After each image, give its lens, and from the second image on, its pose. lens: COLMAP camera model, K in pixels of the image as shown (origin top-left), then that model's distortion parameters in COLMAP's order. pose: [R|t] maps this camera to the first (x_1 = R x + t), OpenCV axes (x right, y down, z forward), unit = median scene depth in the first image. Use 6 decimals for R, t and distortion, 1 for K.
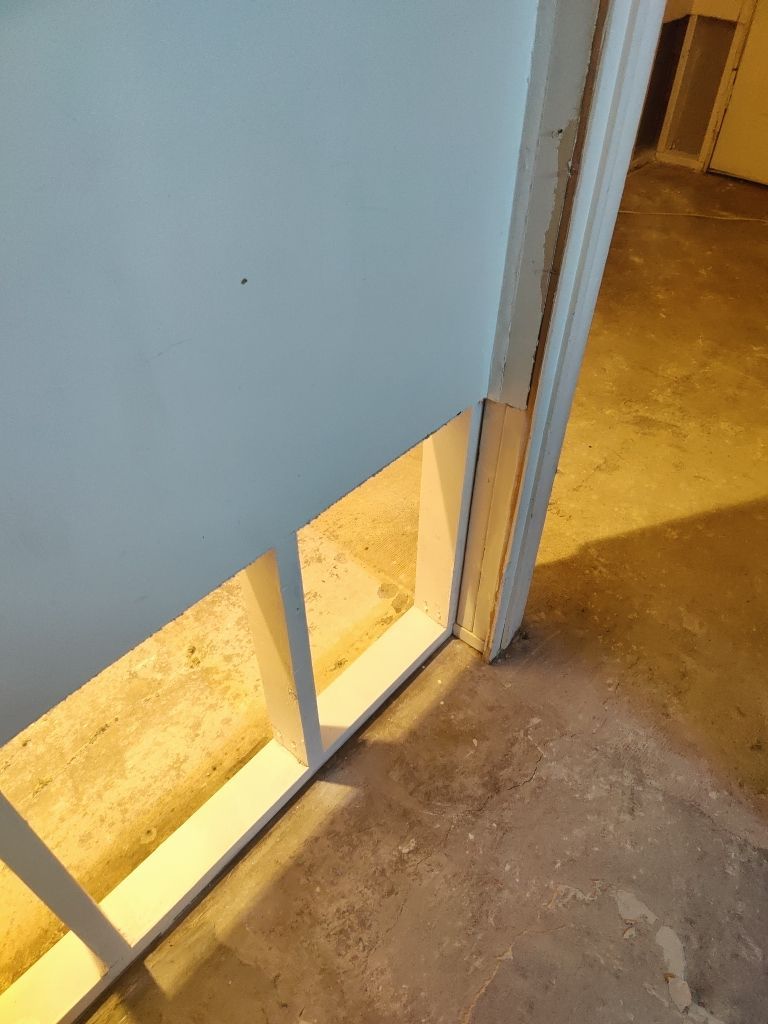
lens RADIAL K [[716.2, 0, 390.8], [0, 716.2, 523.6], [0, 0, 1]] dist [0.043352, -0.045892]
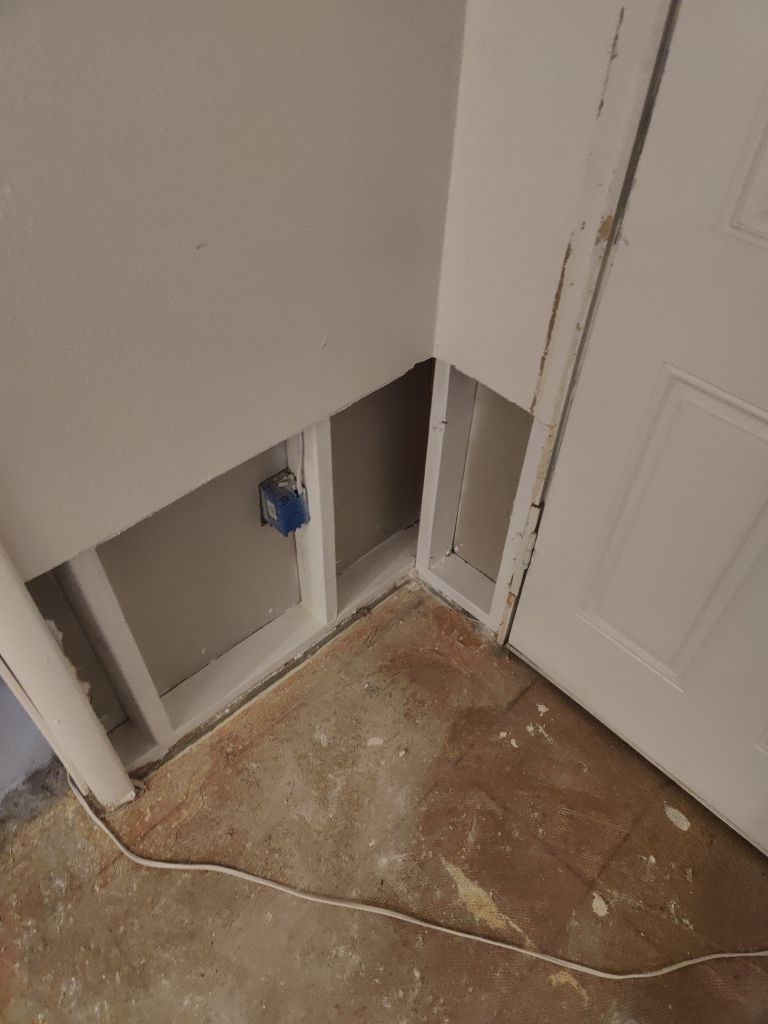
lens RADIAL K [[724.2, 0, 383.7], [0, 724.2, 508.3], [0, 0, 1]] dist [0.039452, -0.036115]
pose [[0.997221, 0.060895, -0.042925, 0.407948], [-0.058190, 0.996398, 0.061679, -0.645248], [0.046526, -0.059010, 0.997173, 0.593939]]
